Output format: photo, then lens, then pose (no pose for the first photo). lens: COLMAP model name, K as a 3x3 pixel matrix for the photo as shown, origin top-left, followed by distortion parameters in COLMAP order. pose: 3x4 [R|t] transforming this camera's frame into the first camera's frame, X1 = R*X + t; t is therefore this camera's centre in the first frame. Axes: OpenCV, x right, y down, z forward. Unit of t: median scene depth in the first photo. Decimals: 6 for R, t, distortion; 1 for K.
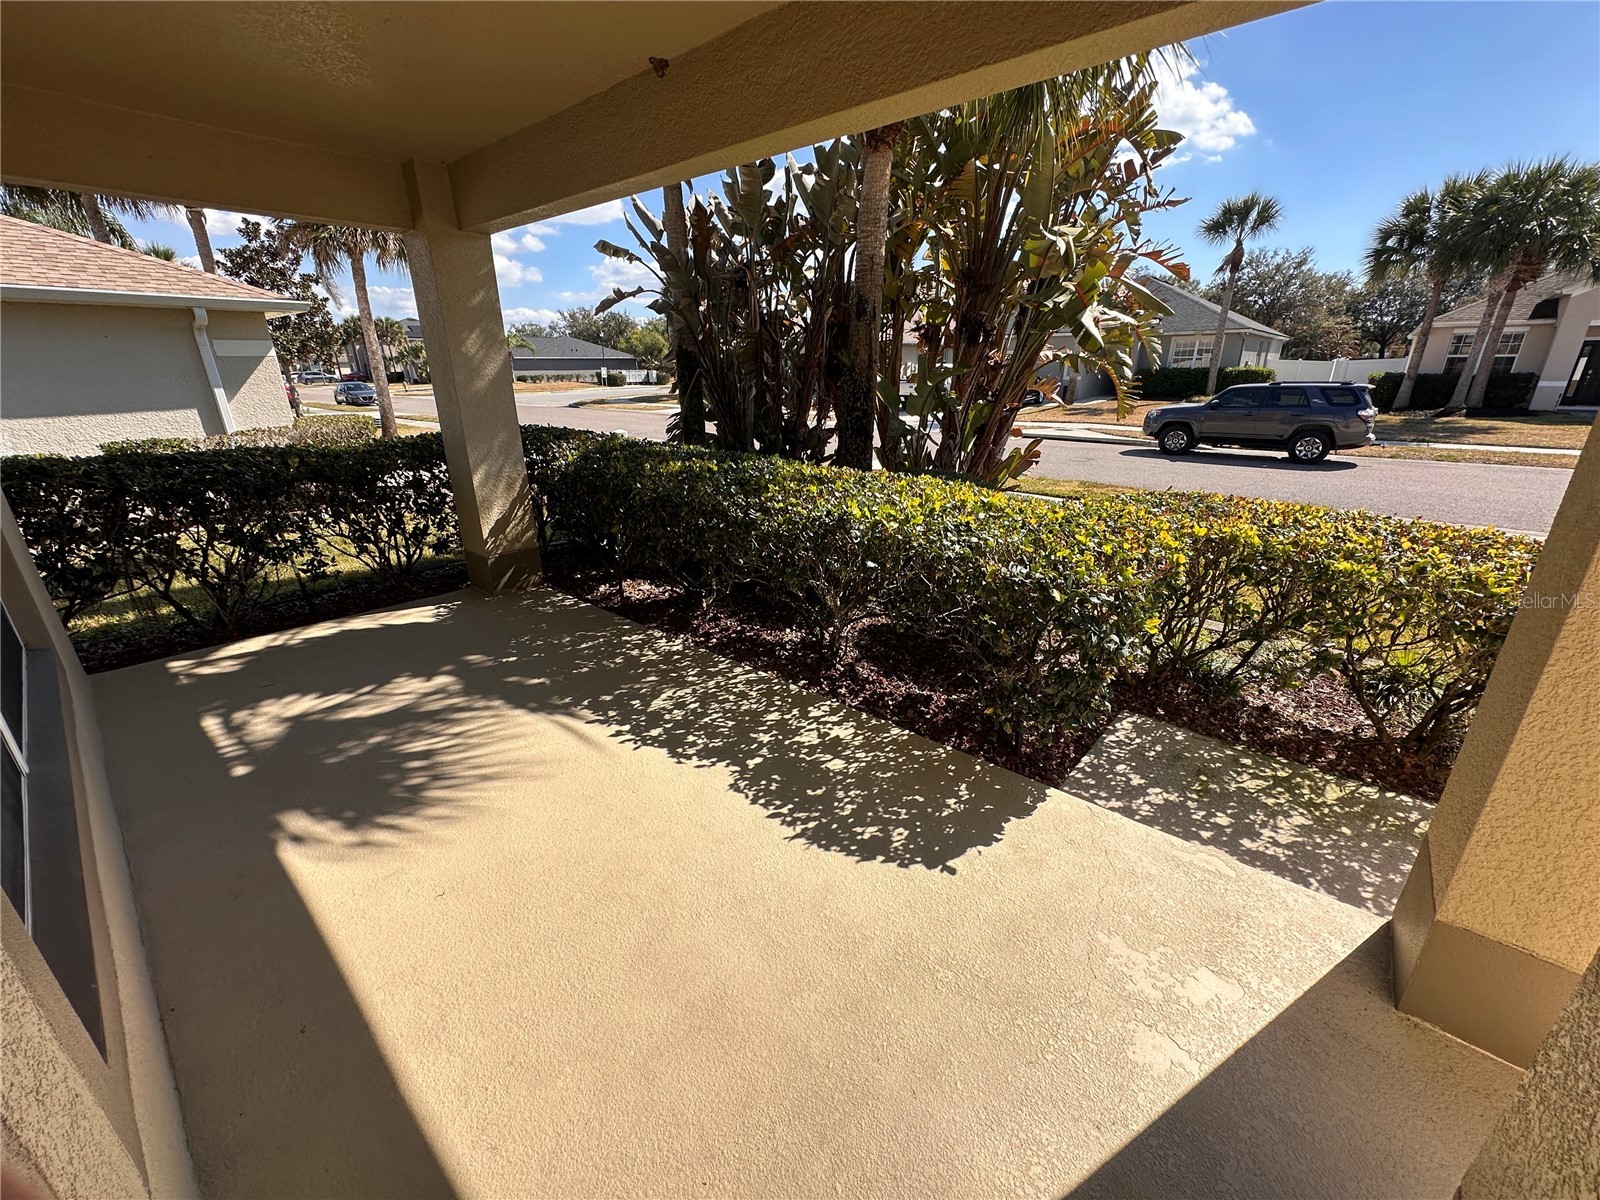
lens RADIAL K [[637.1, 0, 800.7], [0, 637.1, 599.2], [0, 0, 1]] dist [-0.001510, 0.000808]
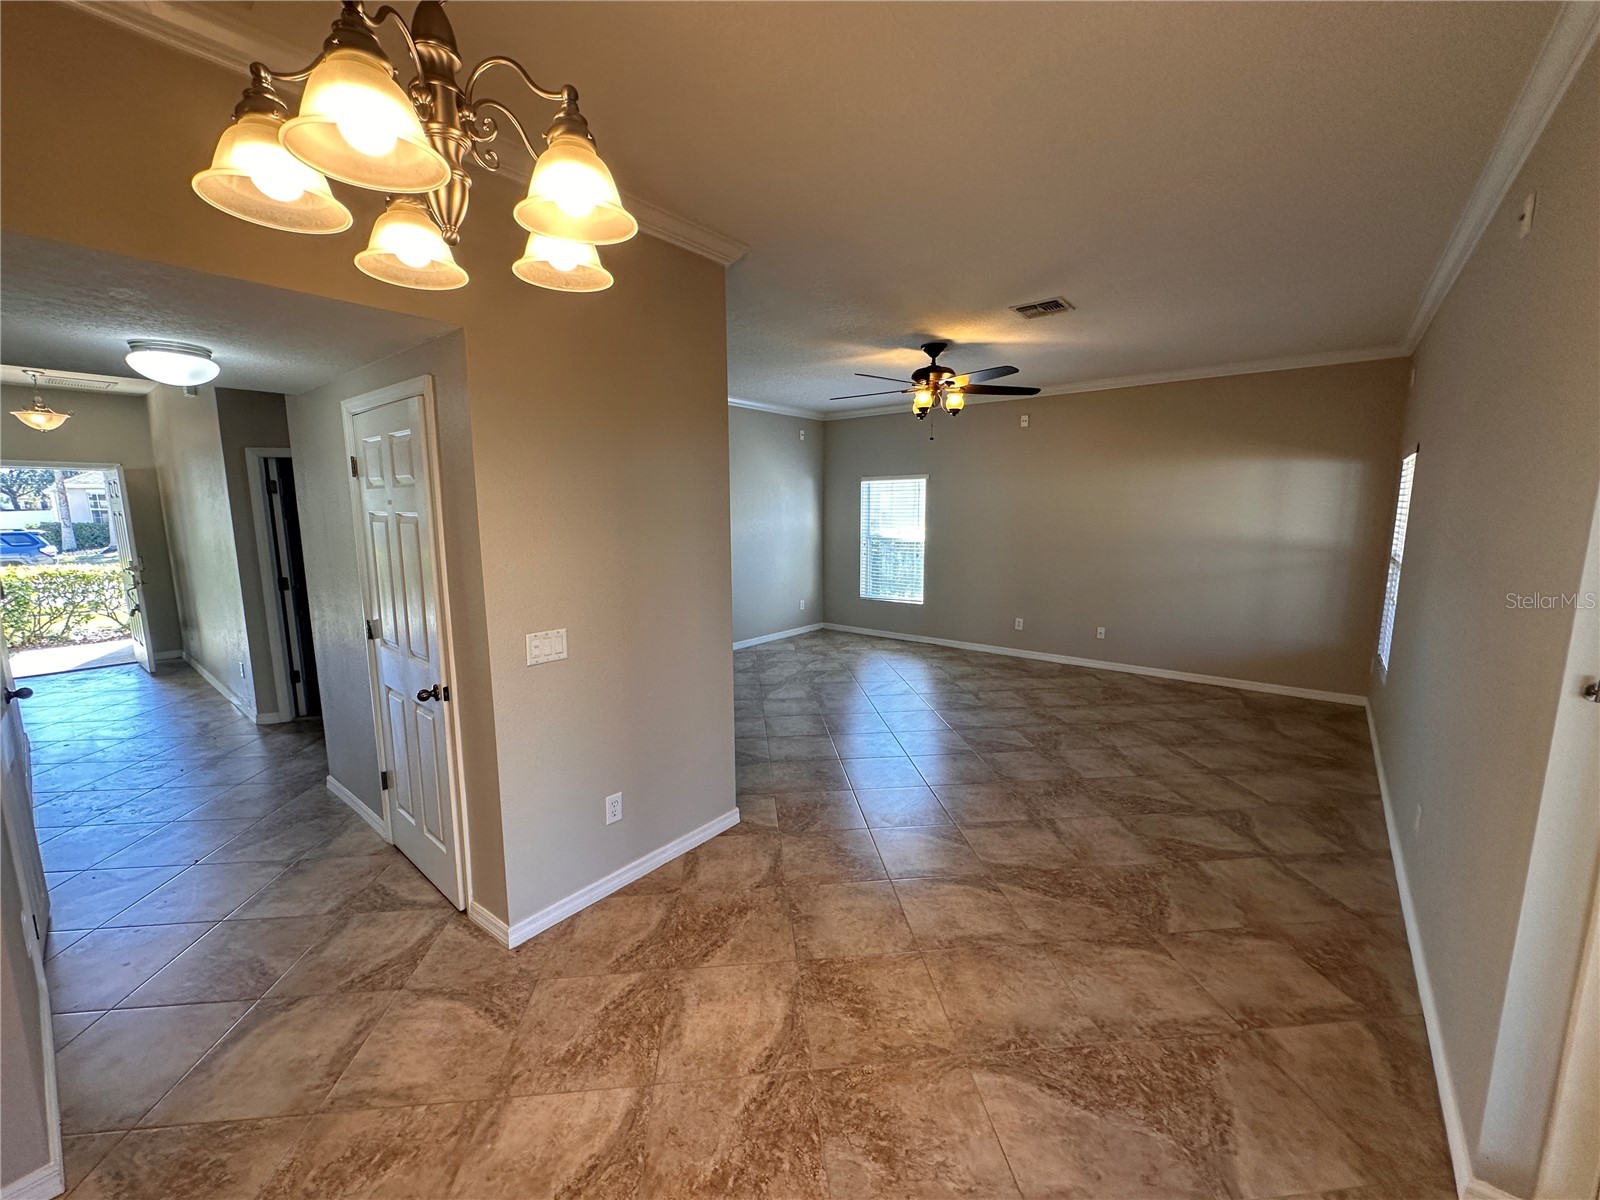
lens RADIAL K [[637.1, 0, 800.0], [0, 637.1, 600.4], [0, 0, 1]] dist [-0.001510, 0.000808]
pose [[-0.019419, -0.133333, 0.990881, -0.298516], [0.352079, 0.926673, 0.131593, 0.117603], [-0.935769, 0.351424, 0.028949, -0.300440]]
